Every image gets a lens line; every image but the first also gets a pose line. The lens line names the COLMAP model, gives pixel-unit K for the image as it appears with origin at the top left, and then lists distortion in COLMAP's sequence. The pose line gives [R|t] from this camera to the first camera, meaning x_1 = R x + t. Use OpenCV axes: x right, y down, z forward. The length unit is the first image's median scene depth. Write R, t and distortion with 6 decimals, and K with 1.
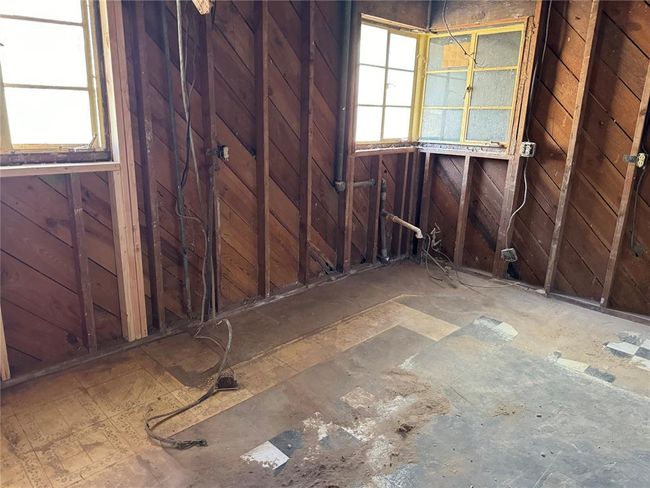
lens RADIAL K [[461.3, 0, 325.0], [0, 461.3, 244.0], [0, 0, 1]] dist [0.105053, -0.133596]
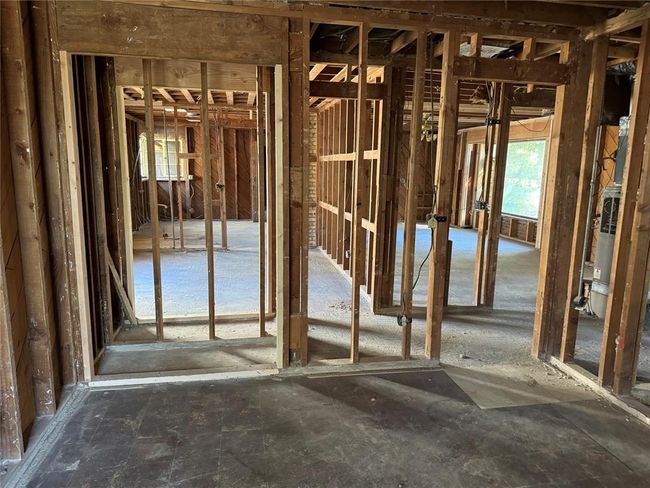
lens RADIAL K [[461.3, 0, 325.0], [0, 461.3, 244.0], [0, 0, 1]] dist [0.105053, -0.133596]
pose [[0.569663, -0.157444, 0.806657, -1.755898], [0.223398, 0.974189, 0.032379, 0.359889], [-0.790935, 0.161760, 0.590132, -1.601109]]
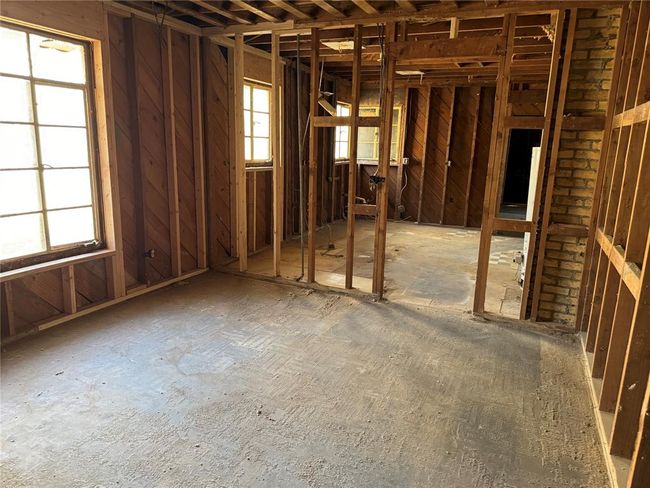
lens RADIAL K [[461.3, 0, 325.0], [0, 461.3, 244.0], [0, 0, 1]] dist [0.105053, -0.133596]
pose [[0.933236, -0.076725, 0.350976, -0.781805], [0.092725, 0.995270, -0.028984, 0.236287], [-0.347092, 0.059593, 0.935936, -0.984150]]
